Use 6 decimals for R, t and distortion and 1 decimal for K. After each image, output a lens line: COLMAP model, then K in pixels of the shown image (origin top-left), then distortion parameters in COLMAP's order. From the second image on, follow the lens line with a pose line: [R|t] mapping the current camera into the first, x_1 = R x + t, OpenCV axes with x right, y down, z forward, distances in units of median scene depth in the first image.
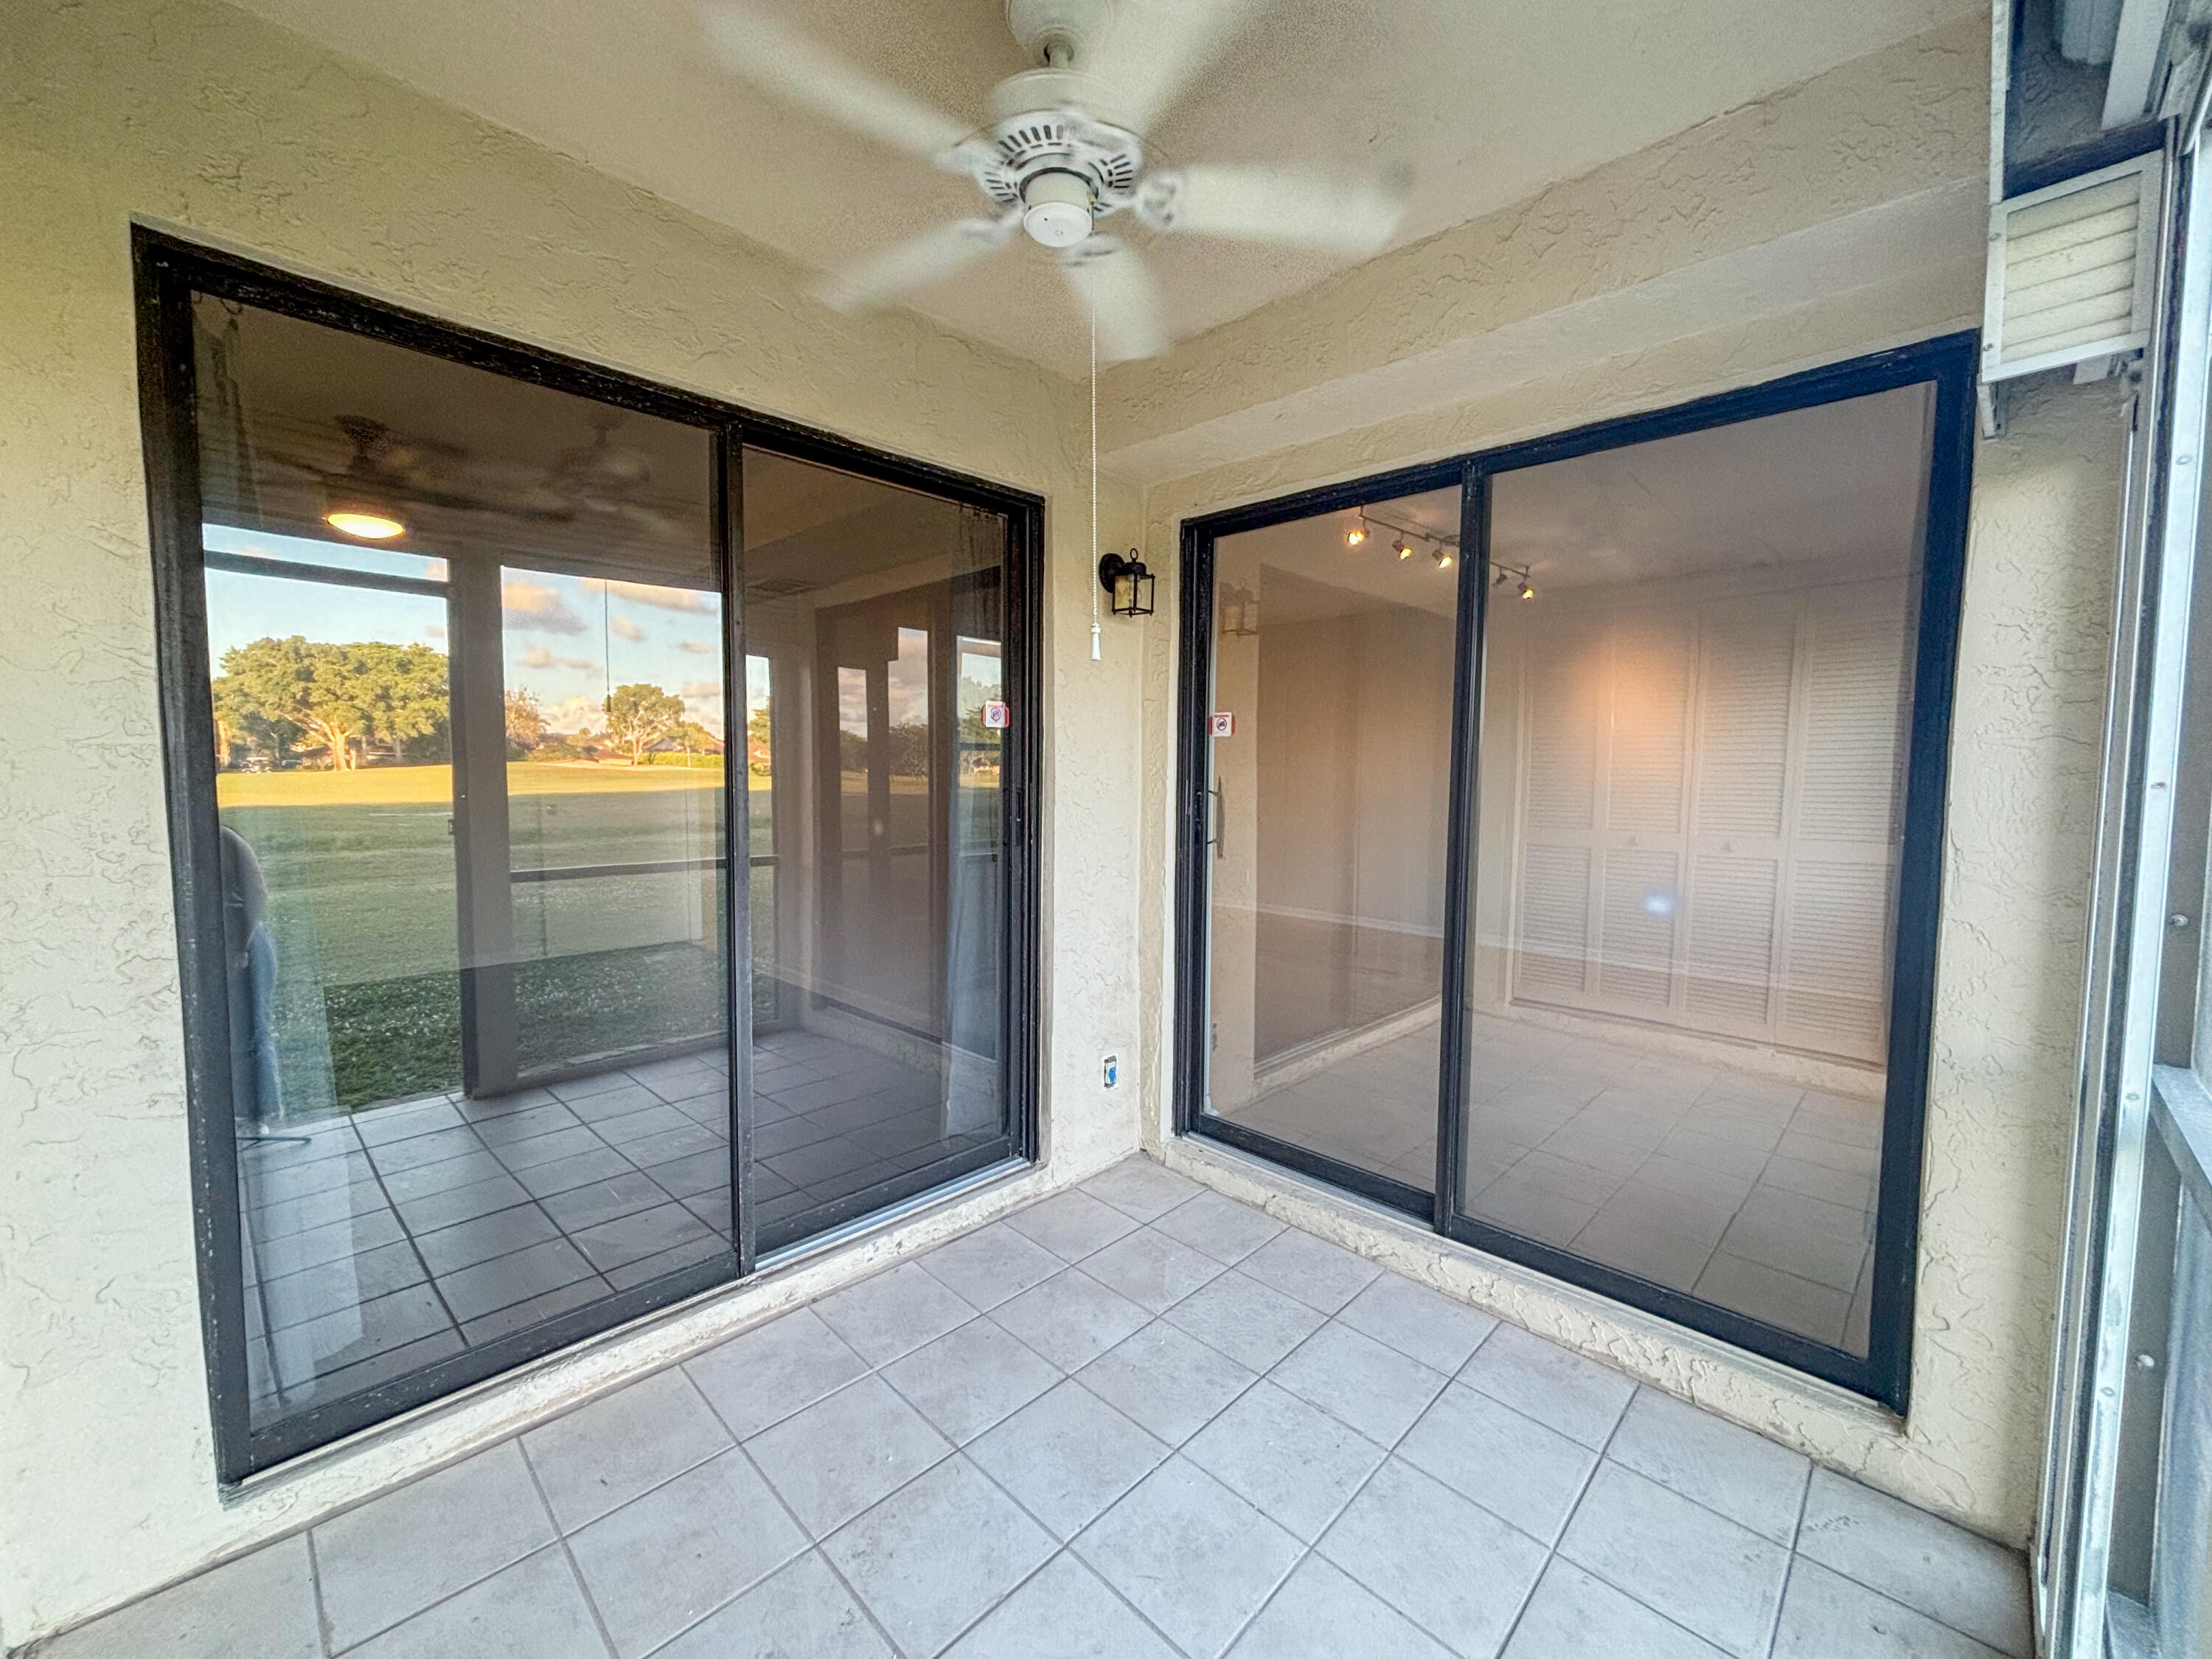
lens RADIAL K [[899.6, 0, 1109.5], [0, 899.6, 831.2], [0, 0, 1]] dist [0.001694, 0.000928]
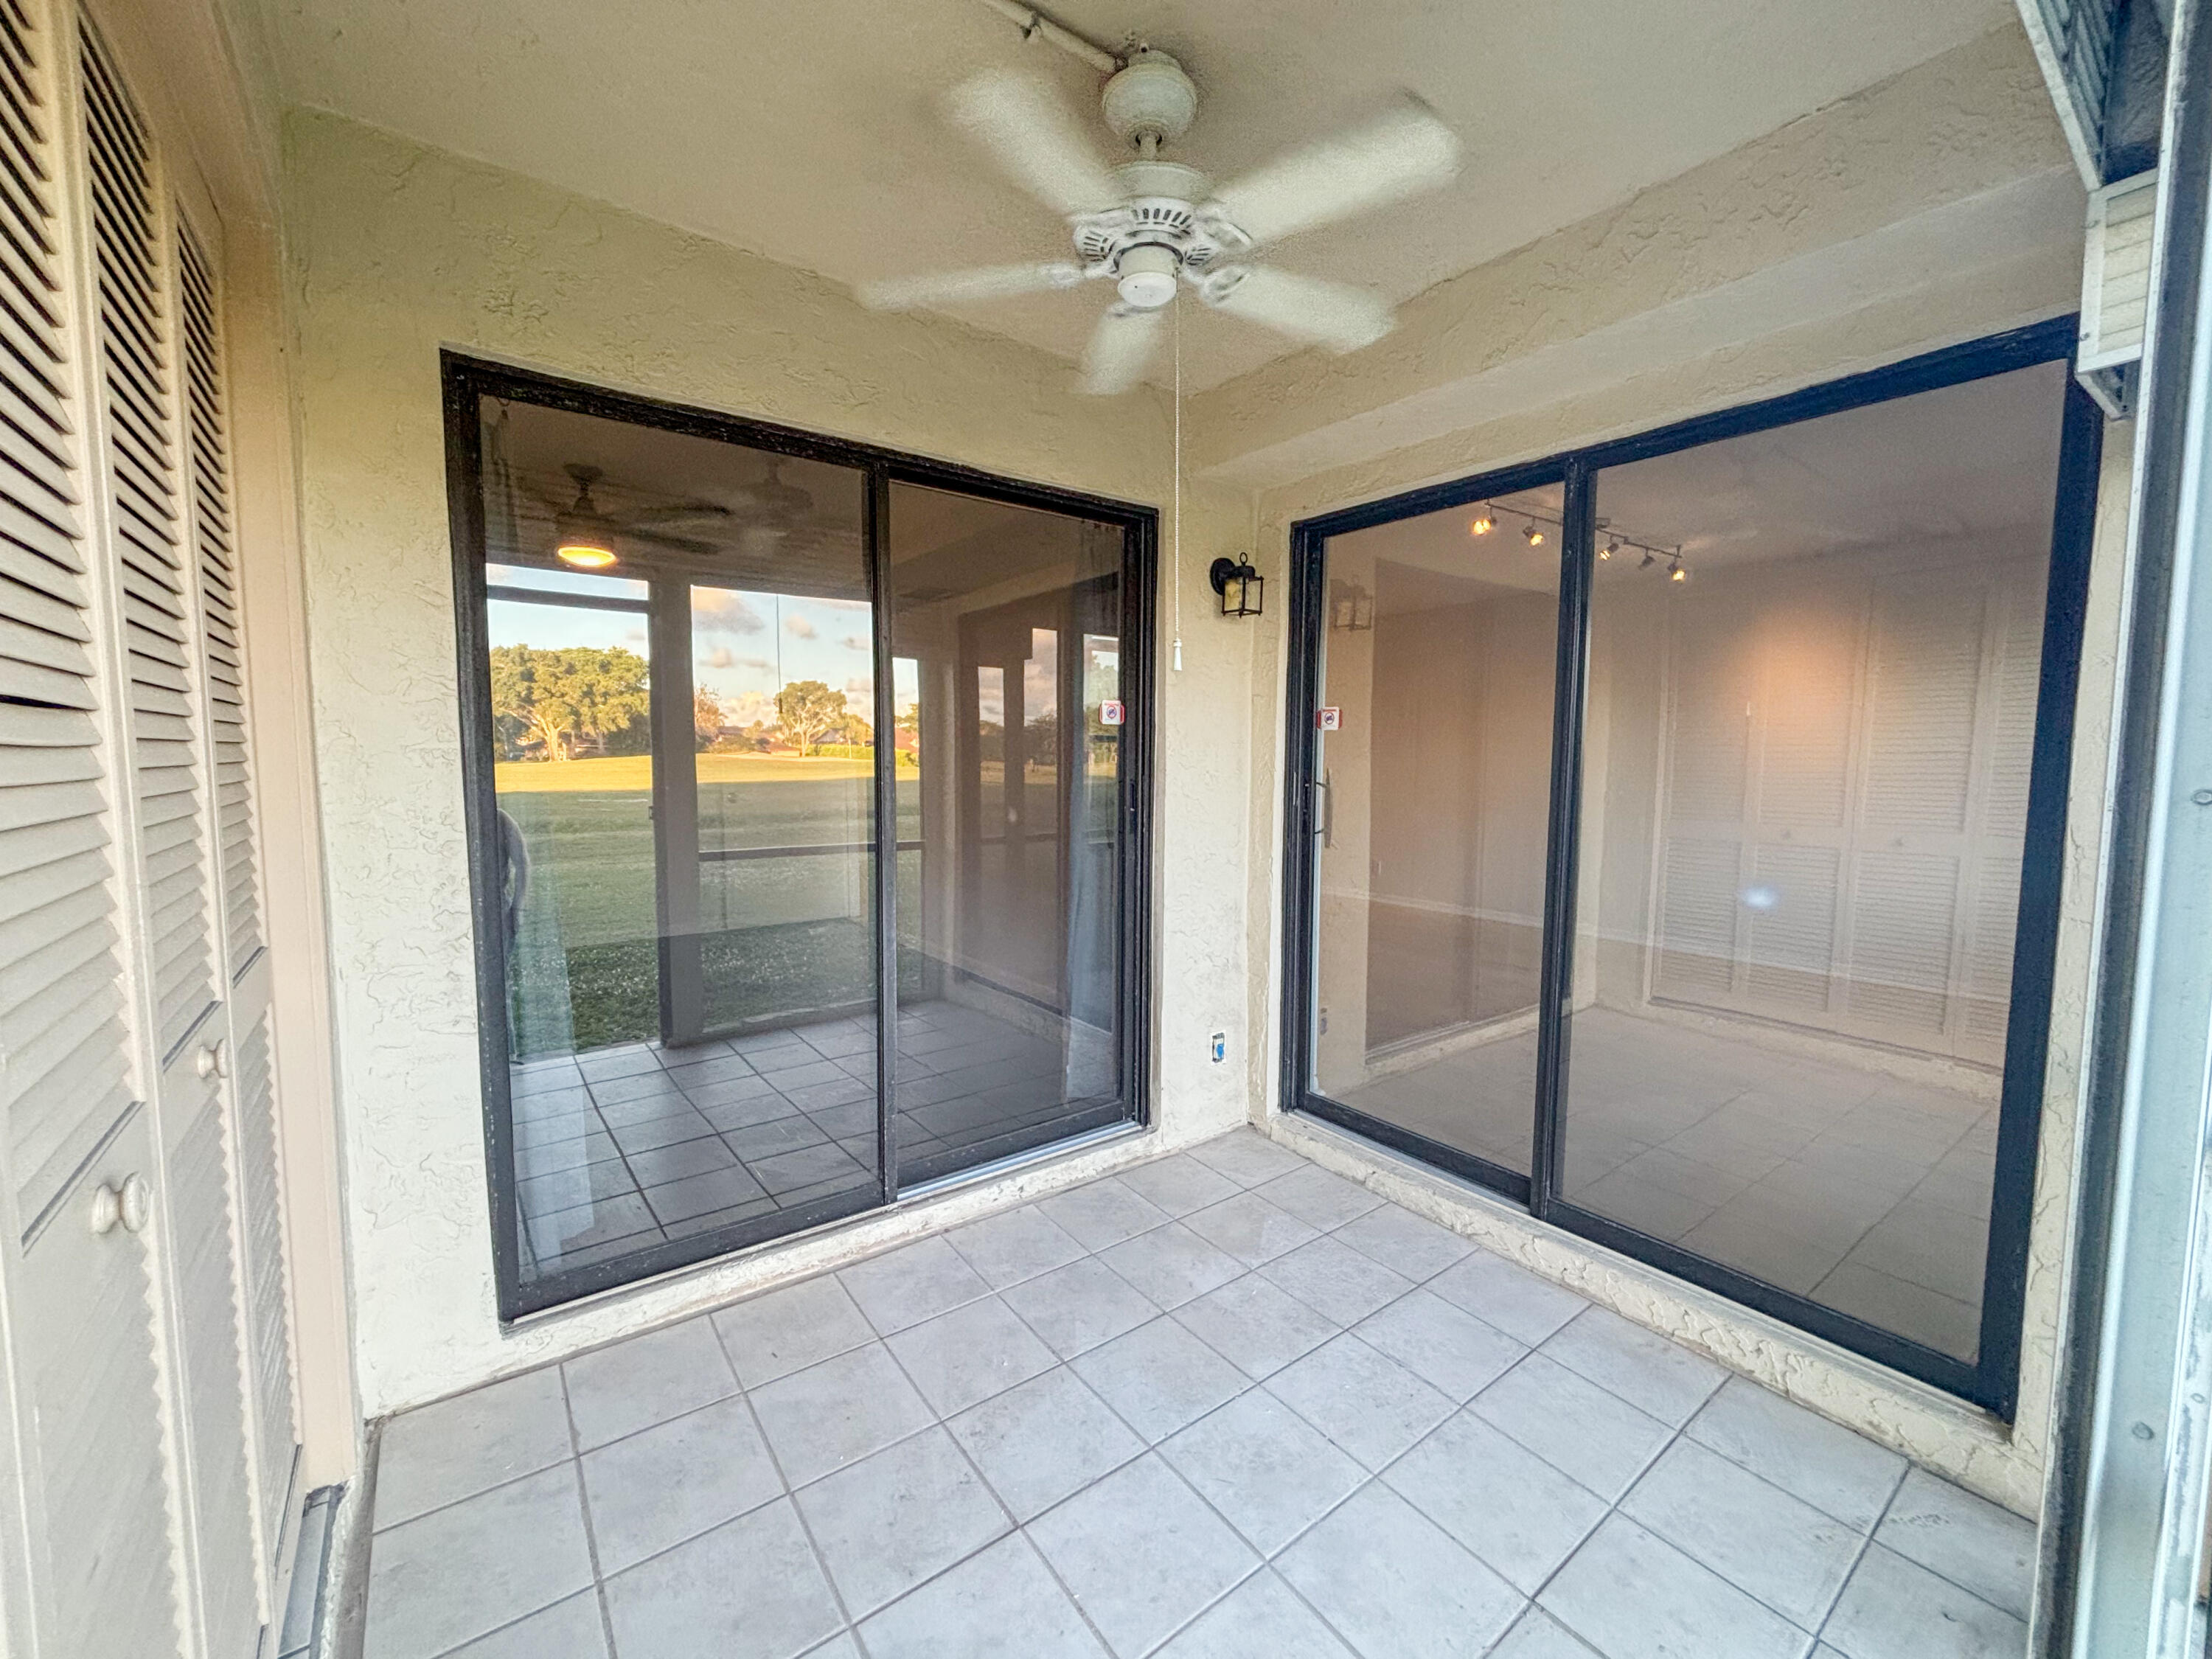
lens RADIAL K [[899.6, 0, 1111.3], [0, 899.6, 833.0], [0, 0, 1]] dist [0.001694, 0.000928]
pose [[0.988263, 0.009816, -0.152448, 0.051169], [-0.007607, 0.999858, 0.015065, -0.000524], [0.152574, -0.013729, 0.988197, -0.094086]]
